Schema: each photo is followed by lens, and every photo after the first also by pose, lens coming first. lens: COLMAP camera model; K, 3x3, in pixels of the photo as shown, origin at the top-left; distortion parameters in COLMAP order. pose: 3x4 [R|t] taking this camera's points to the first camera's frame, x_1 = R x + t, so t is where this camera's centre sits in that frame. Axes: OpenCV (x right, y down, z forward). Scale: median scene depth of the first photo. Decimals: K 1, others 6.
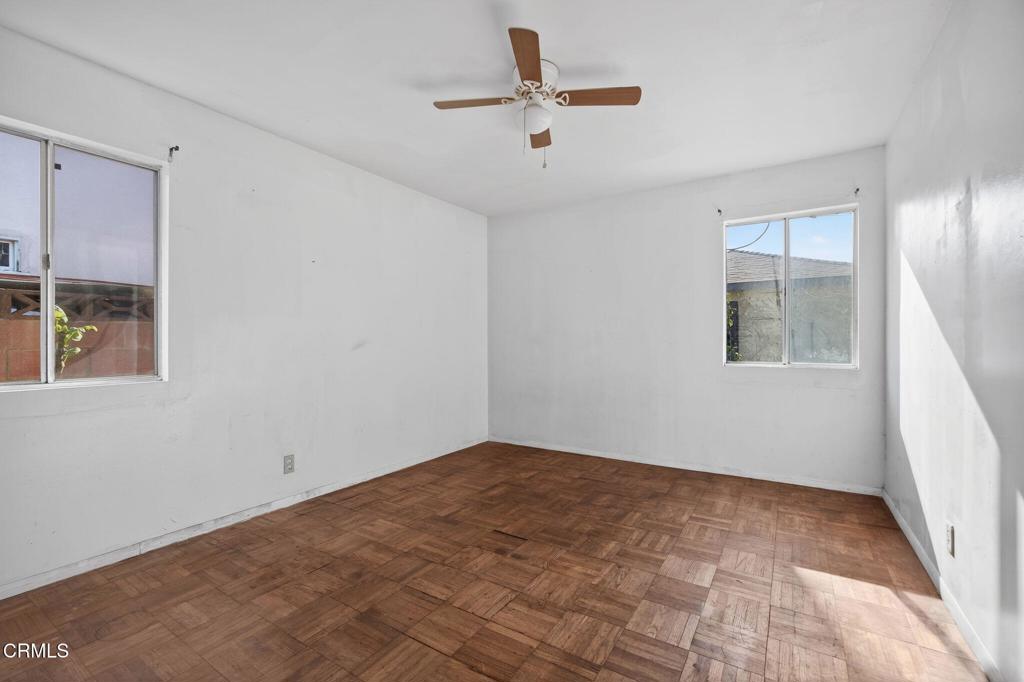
lens RADIAL K [[445.7, 0, 513.3], [0, 445.7, 340.4], [0, 0, 1]] dist [-0.000041, 0.000097]
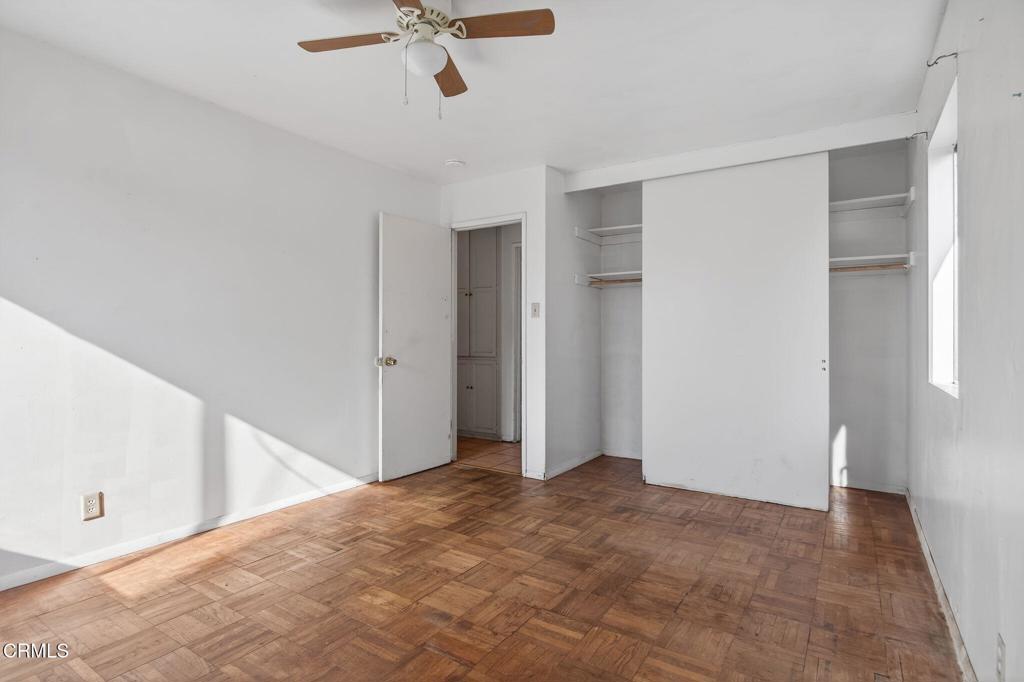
lens RADIAL K [[509.9, 0, 511.1], [0, 509.9, 340.7], [0, 0, 1]] dist [0.002704, 0.000186]
pose [[-0.999906, 0.004451, 0.012960, -0.126791], [0.004457, 0.999990, 0.000479, 0.003469], [-0.012958, 0.000537, -0.999916, 1.982791]]
